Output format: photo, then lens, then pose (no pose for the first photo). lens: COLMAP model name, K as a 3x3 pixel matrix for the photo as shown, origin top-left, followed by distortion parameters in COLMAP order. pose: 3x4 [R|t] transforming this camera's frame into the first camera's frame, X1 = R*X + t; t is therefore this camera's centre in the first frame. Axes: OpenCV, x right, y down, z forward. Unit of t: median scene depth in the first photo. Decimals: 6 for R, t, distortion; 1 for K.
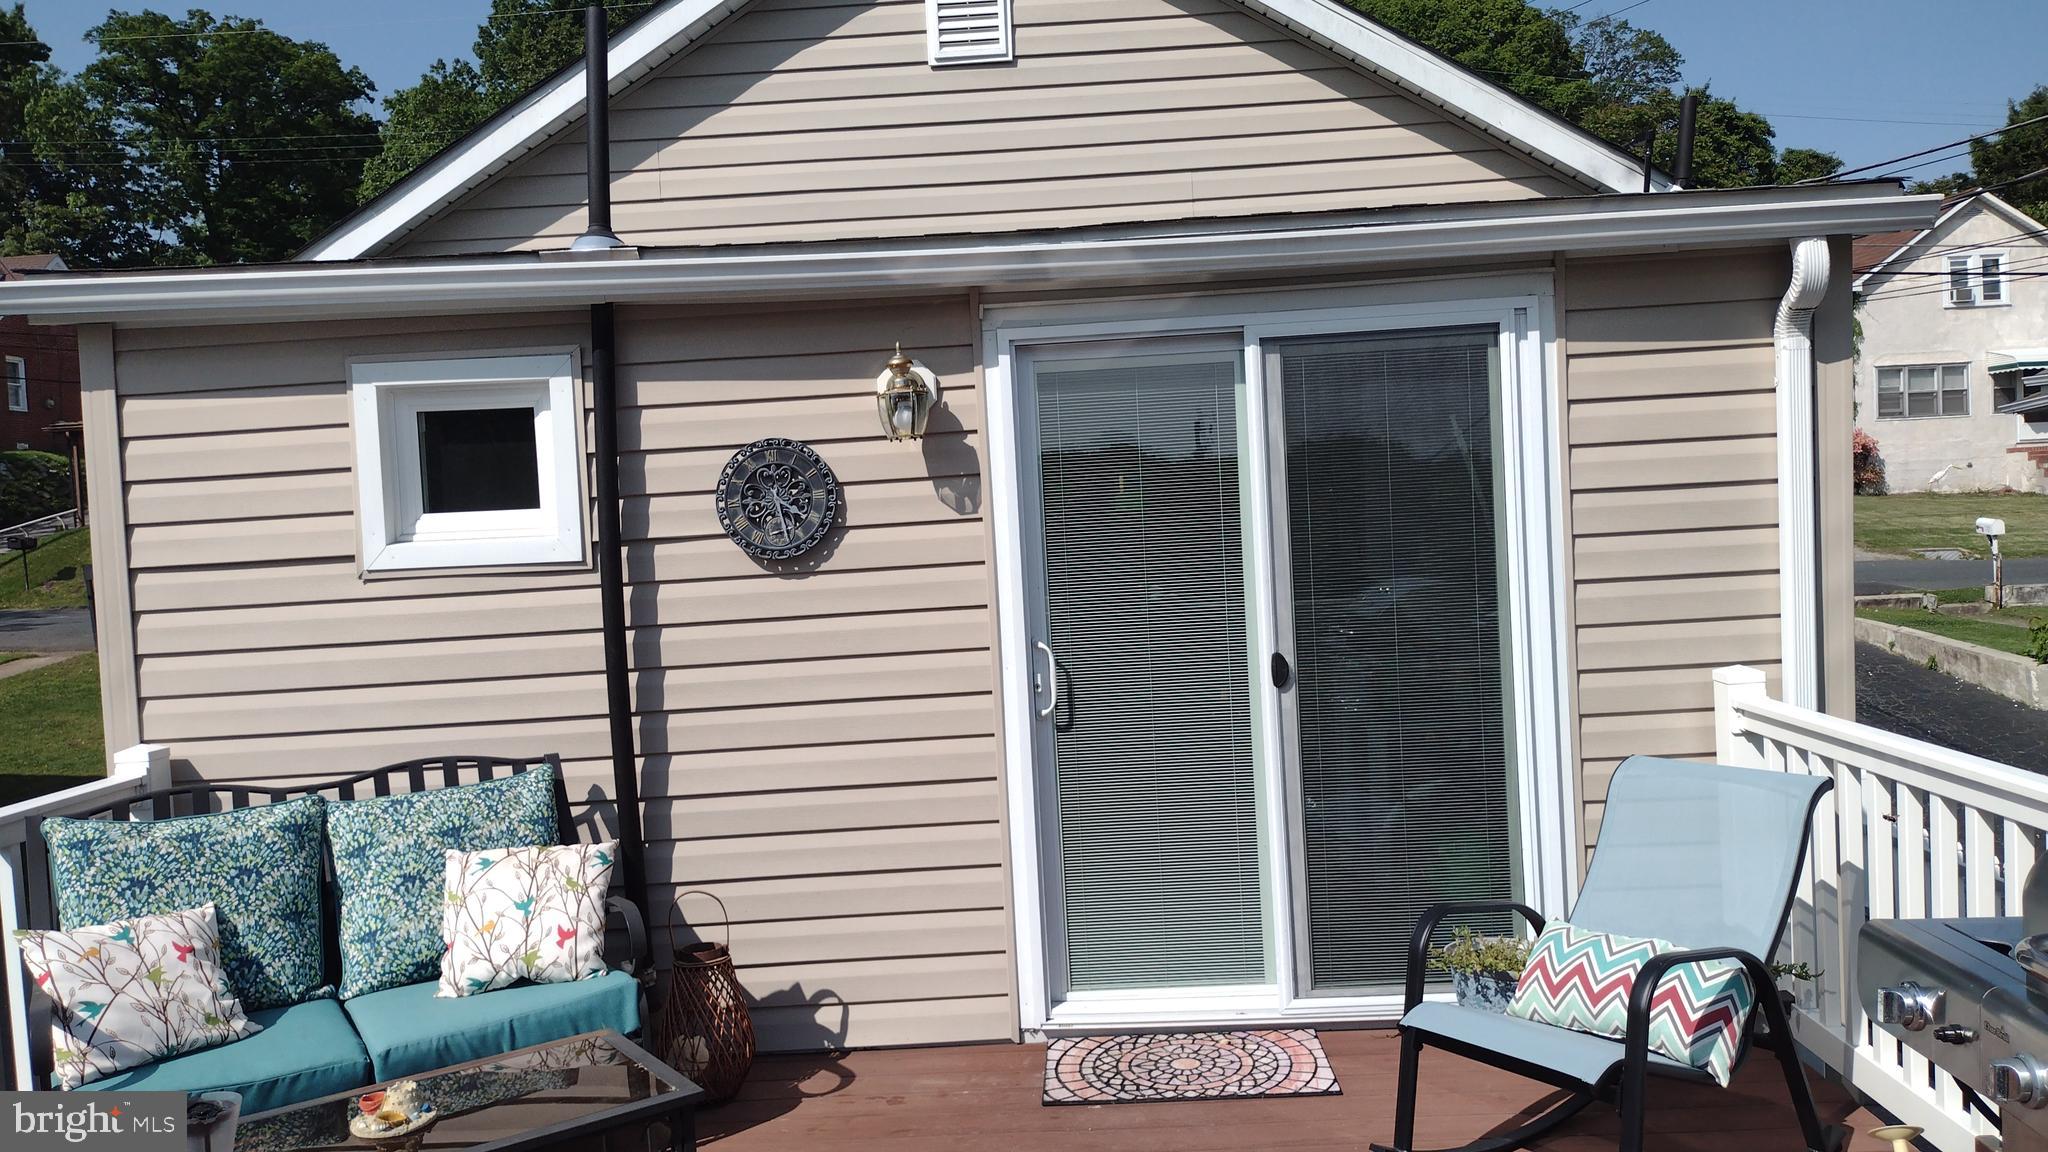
lens RADIAL K [[1526.3, 0, 1035.4], [0, 1526.3, 575.6], [0, 0, 1]] dist [0.092910, -0.150861]
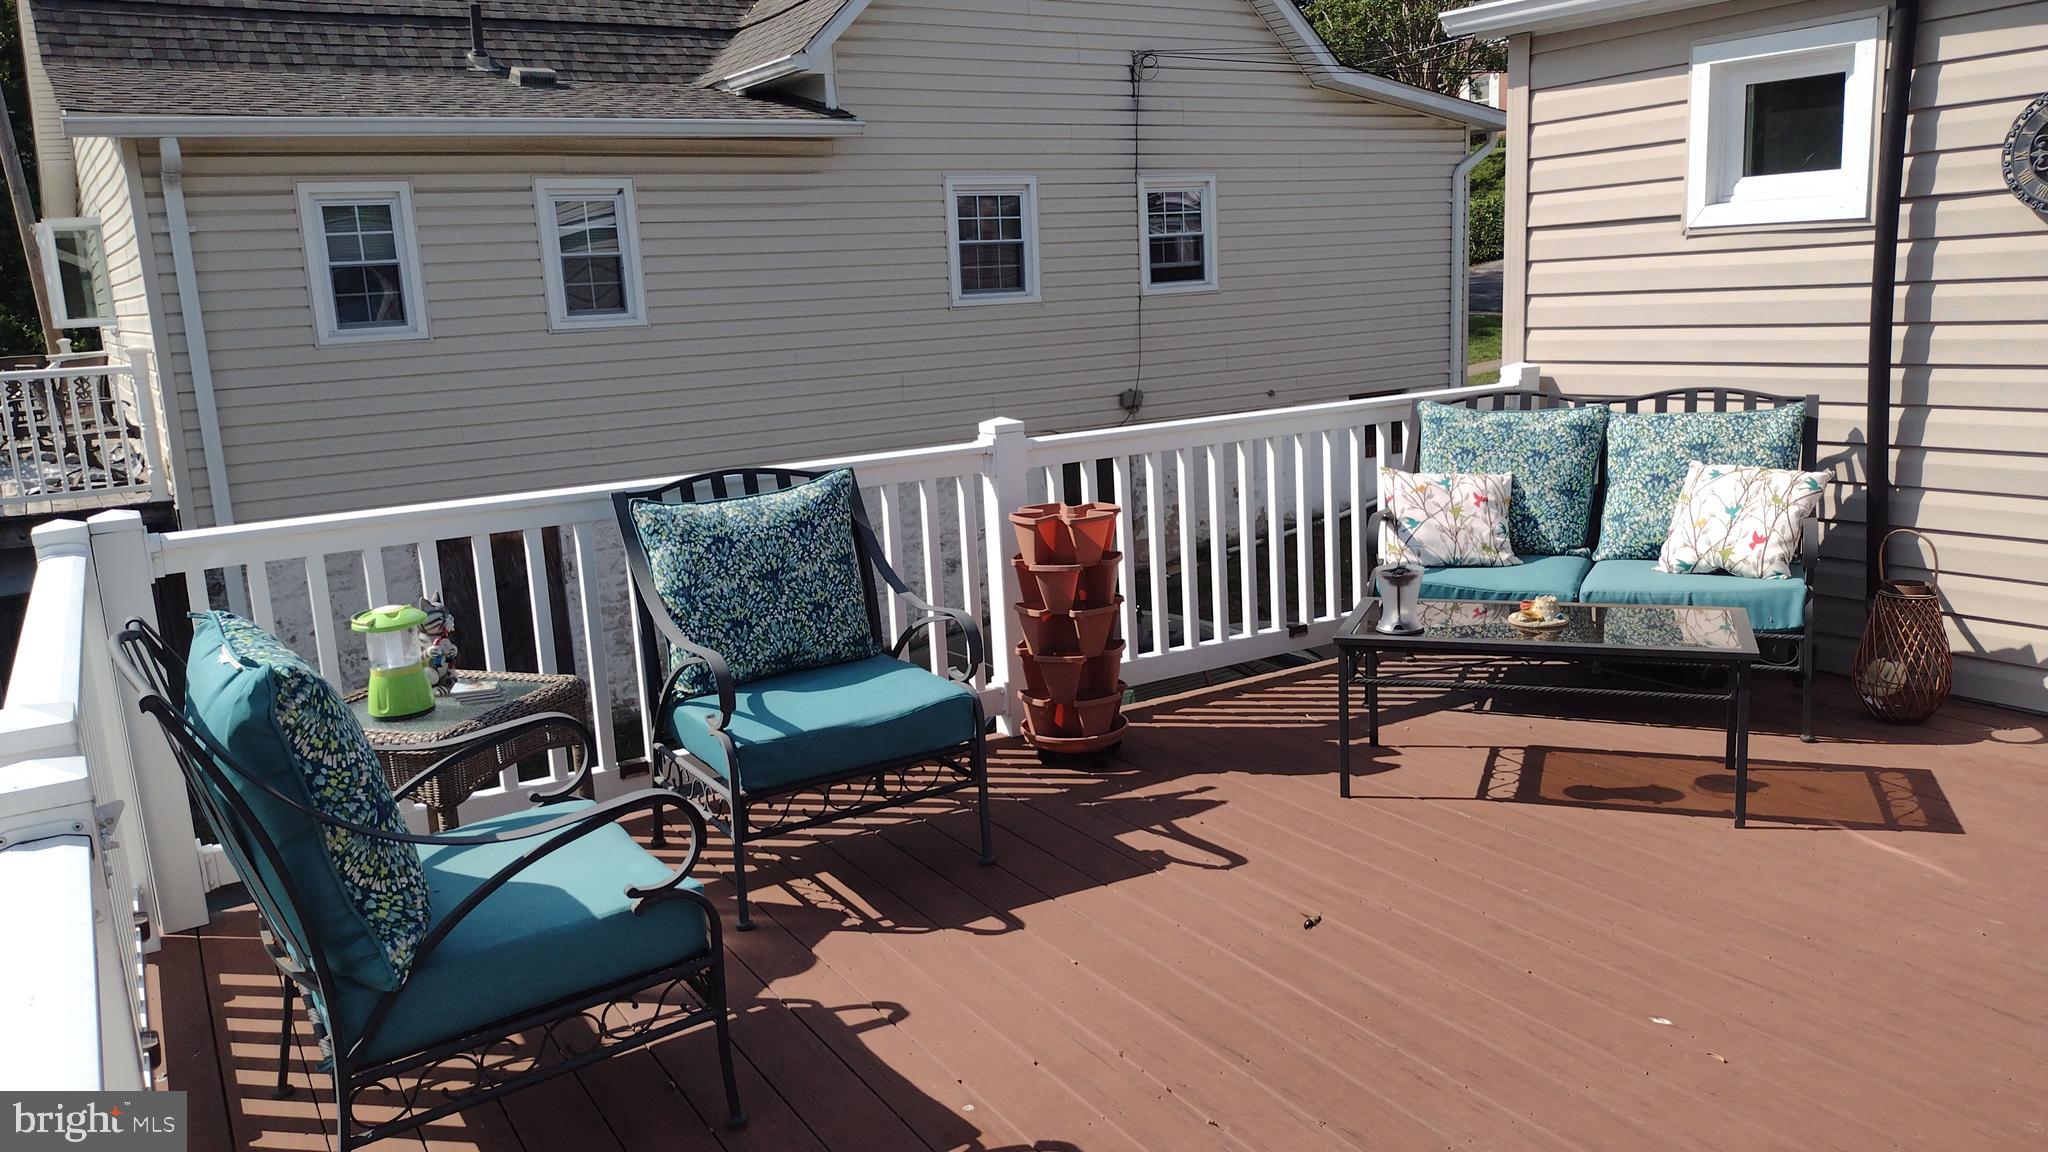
lens RADIAL K [[1529.2, 0, 1023.2], [0, 1529.2, 571.1], [0, 0, 1]] dist [0.092845, -0.149311]
pose [[0.547224, 0.178204, -0.817795, 0.314090], [-0.011518, 0.978582, 0.205534, 0.016201], [0.836907, -0.103054, 0.537556, -0.097953]]
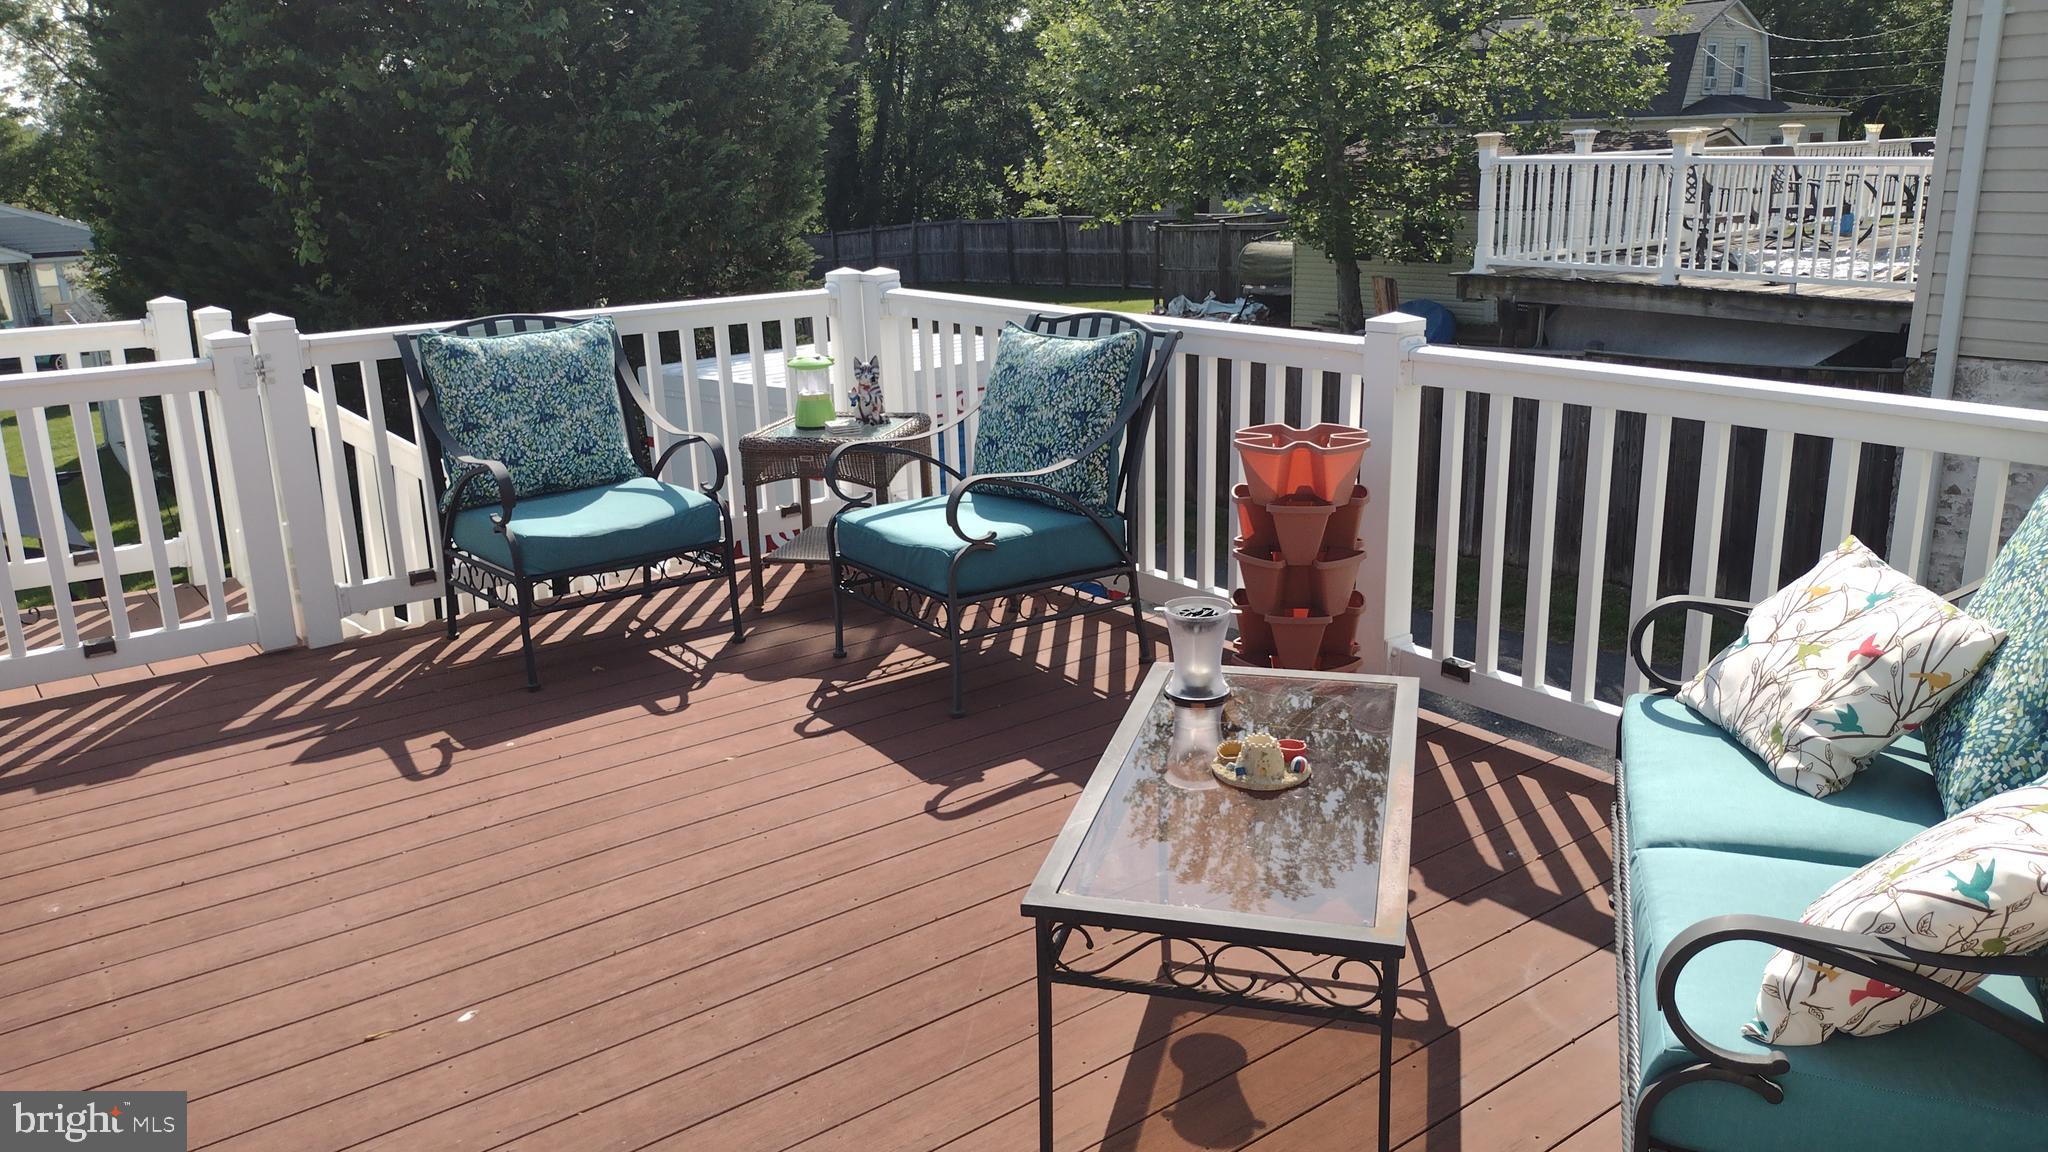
lens RADIAL K [[1539.5, 0, 1062.8], [0, 1539.5, 587.4], [0, 0, 1]] dist [0.057732, -0.071580]
pose [[-0.775997, 0.250921, -0.578677, 0.090583], [0.047976, 0.938286, 0.342517, -0.028570], [0.628909, 0.238029, -0.740145, 1.035690]]
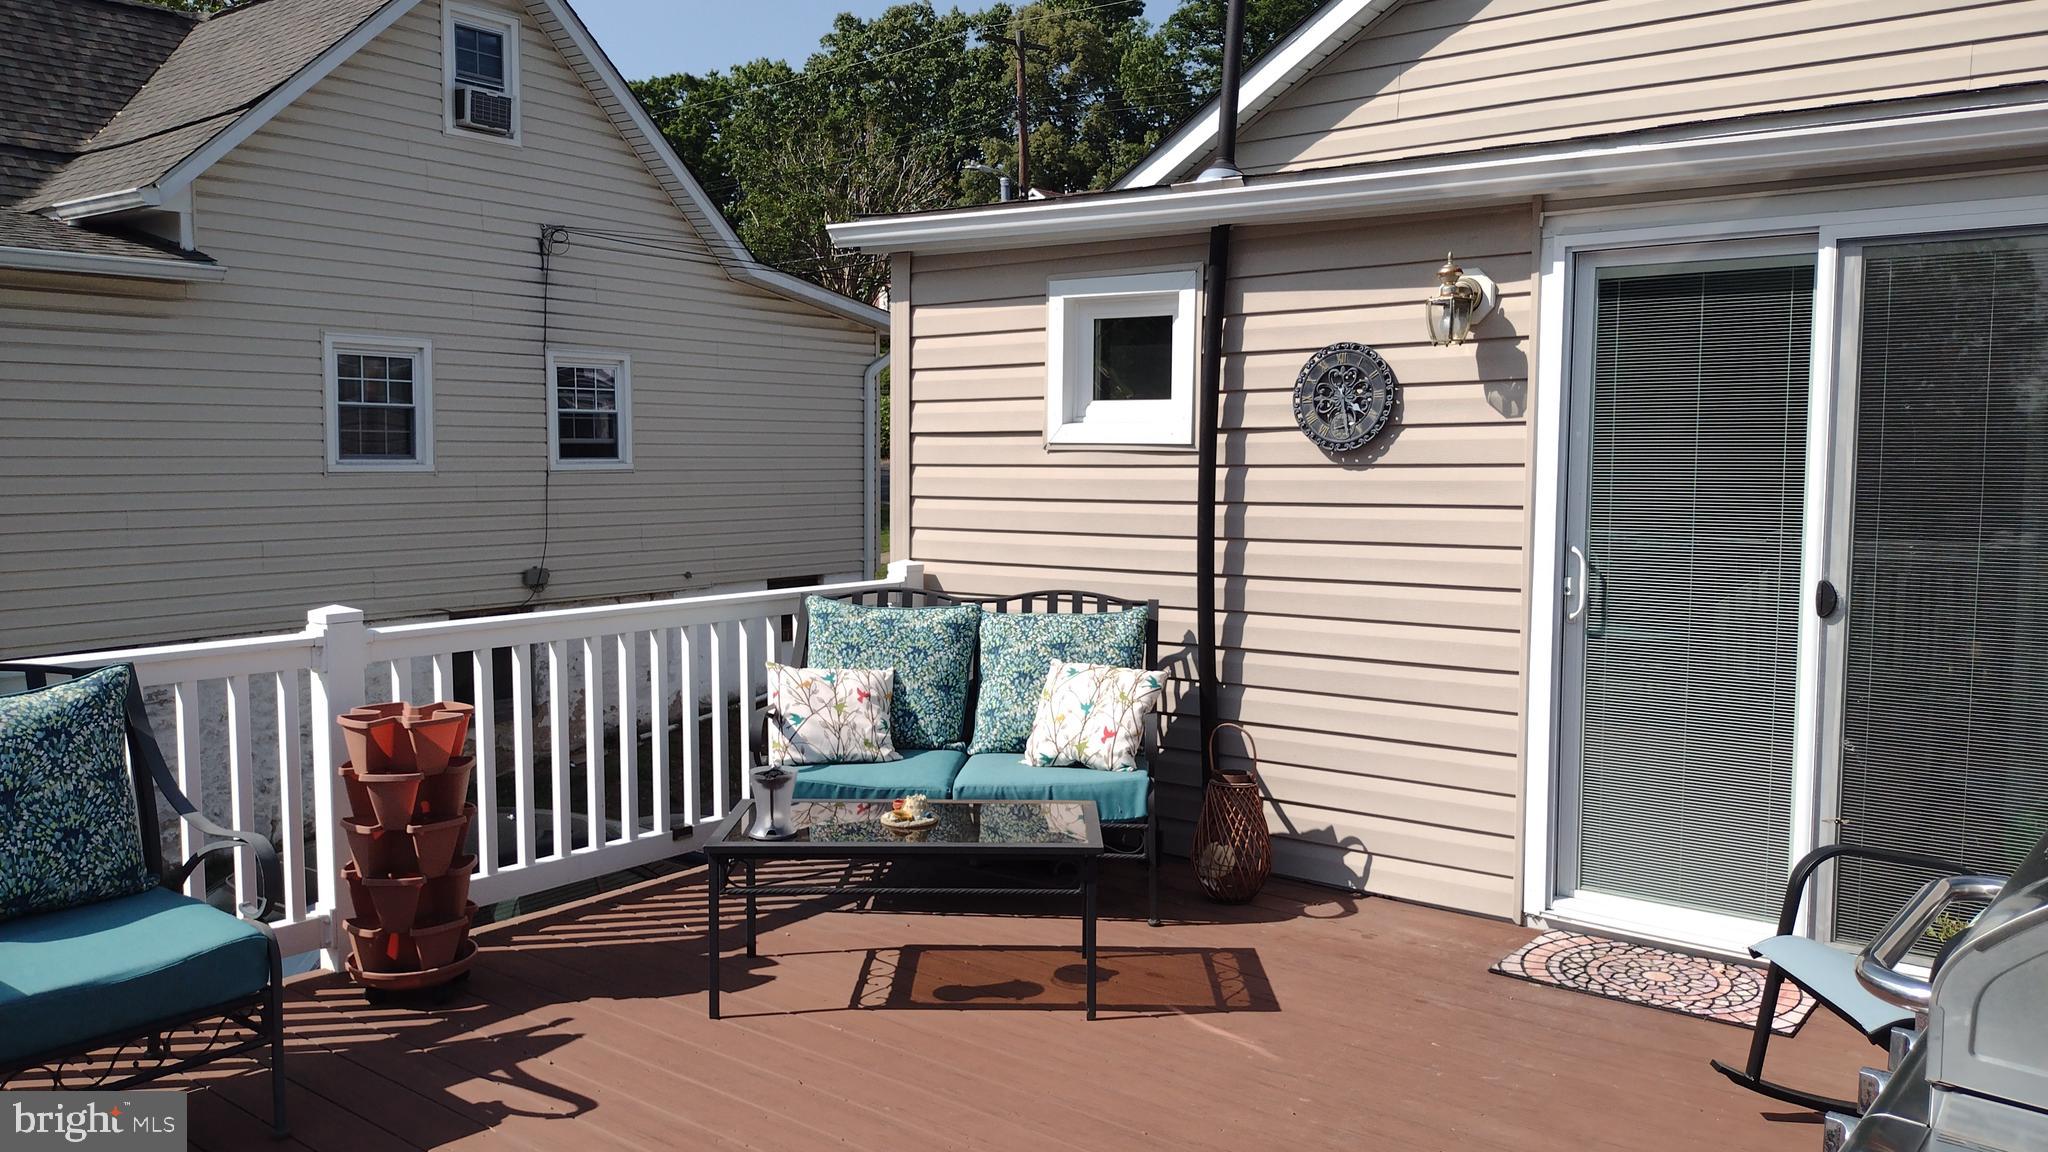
lens RADIAL K [[1529.2, 0, 1023.2], [0, 1529.2, 571.1], [0, 0, 1]] dist [0.092845, -0.149311]
pose [[0.805724, 0.101380, -0.583550, 0.311425], [-0.069992, 0.994636, 0.076157, 0.007298], [0.588141, -0.020518, 0.808498, -0.048569]]
